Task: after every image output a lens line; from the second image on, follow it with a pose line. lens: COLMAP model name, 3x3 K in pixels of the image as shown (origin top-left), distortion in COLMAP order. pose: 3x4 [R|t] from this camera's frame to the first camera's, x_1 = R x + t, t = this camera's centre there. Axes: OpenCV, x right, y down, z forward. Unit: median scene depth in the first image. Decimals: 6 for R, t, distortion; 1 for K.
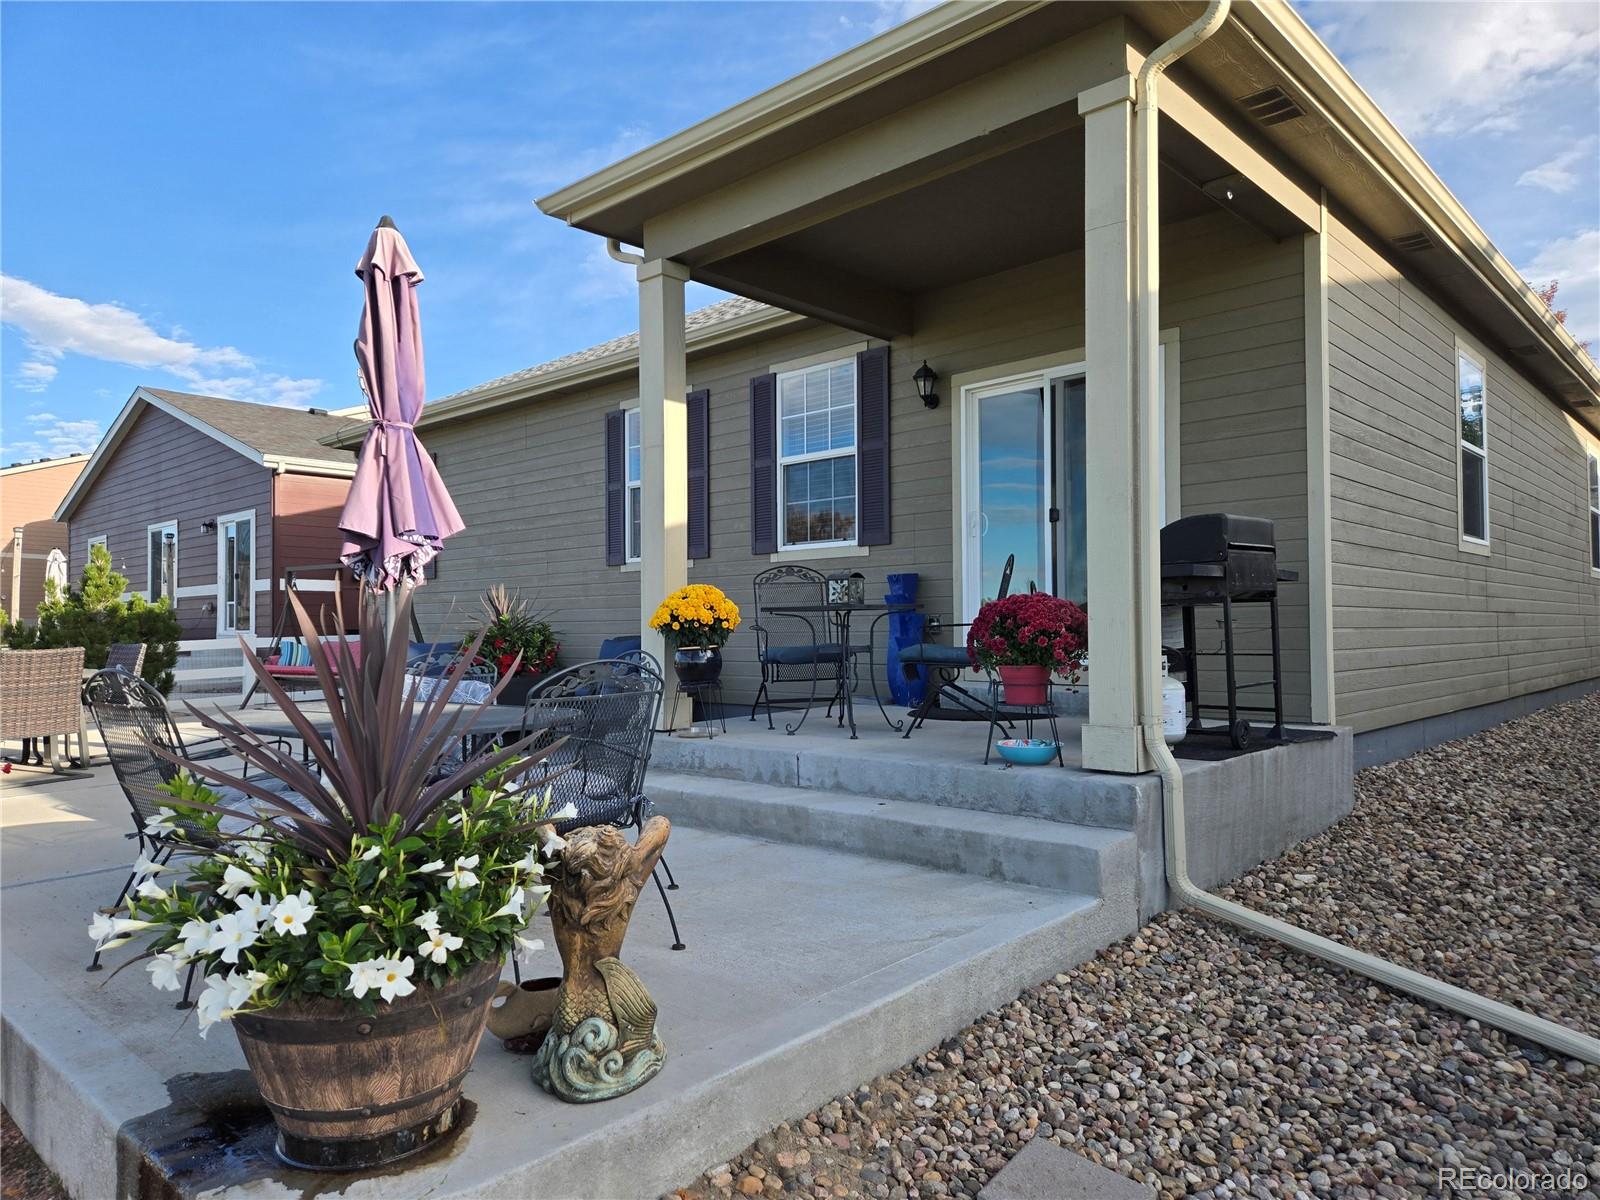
lens RADIAL K [[1052.6, 0, 796.5], [0, 1052.6, 598.3], [0, 0, 1]] dist [0.065584, -0.042877]
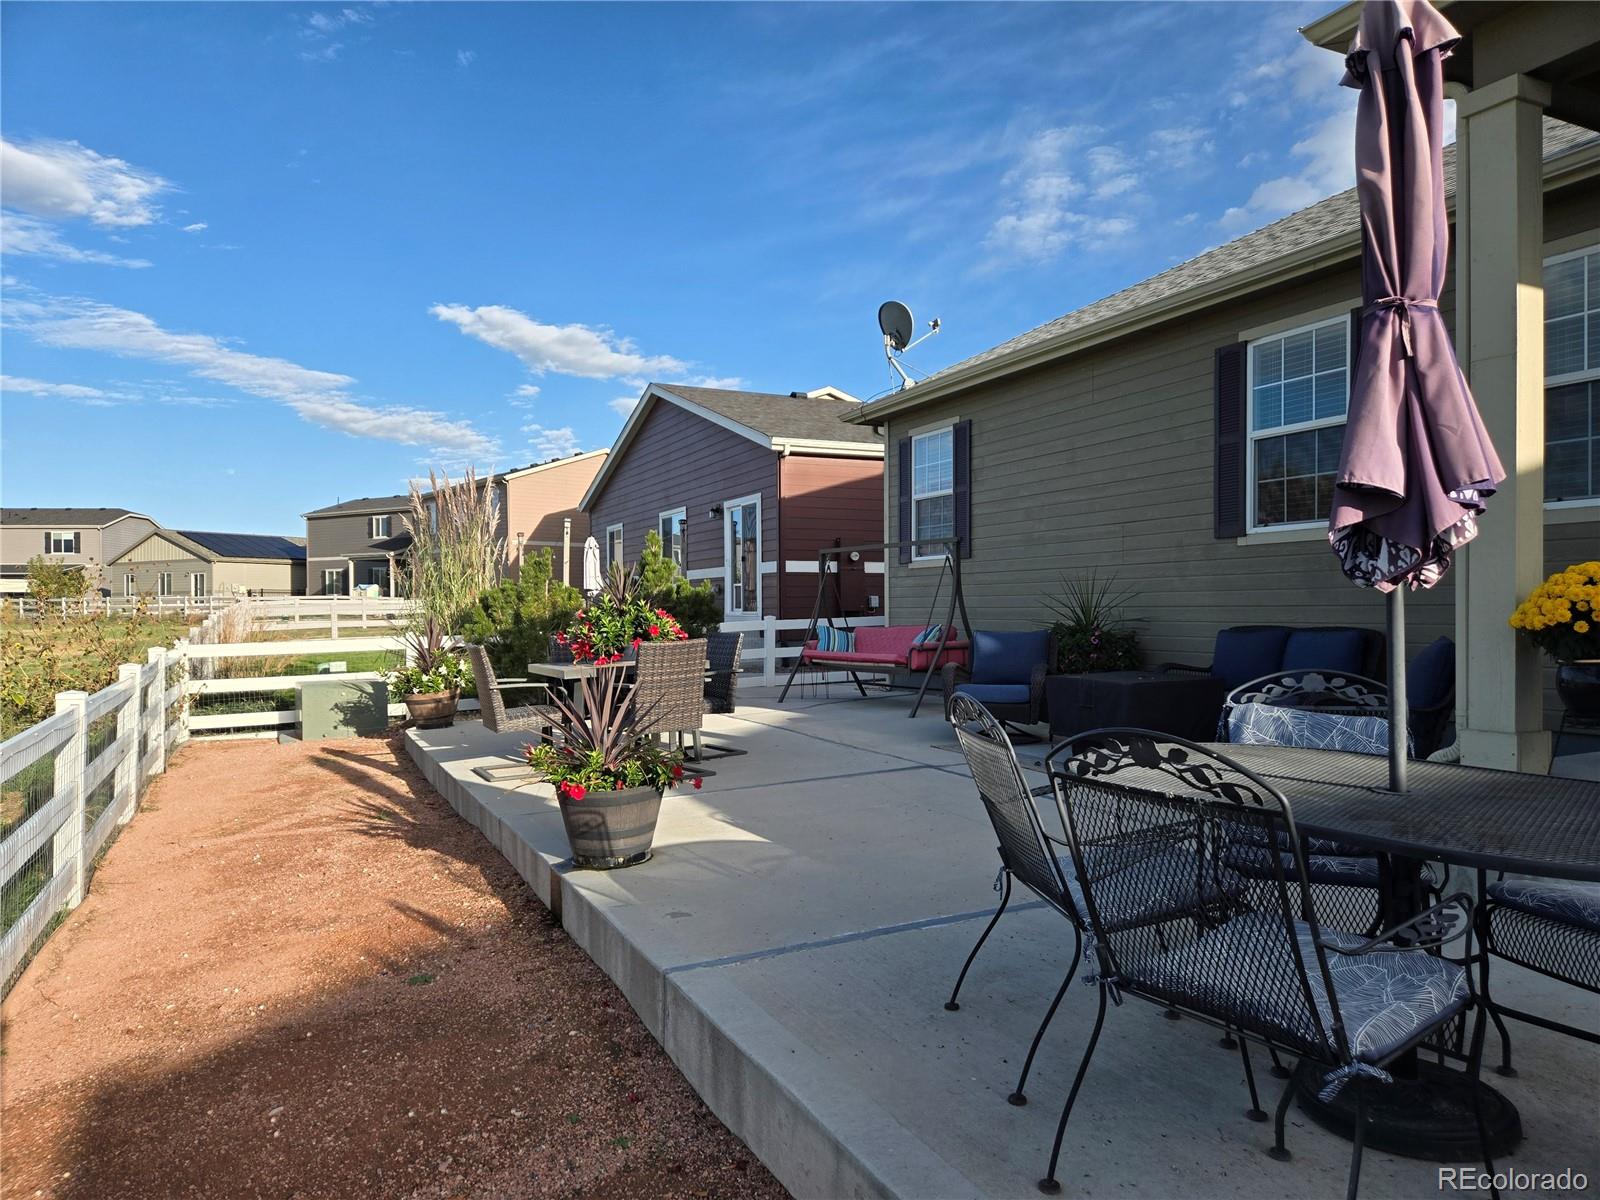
lens RADIAL K [[1052.6, 0, 797.5], [0, 1052.6, 600.0], [0, 0, 1]] dist [0.065584, -0.042877]
pose [[0.932924, -0.003789, -0.360054, -0.244040], [0.013043, 0.999644, 0.023275, -0.008756], [0.359838, -0.026410, 0.932641, 0.156247]]
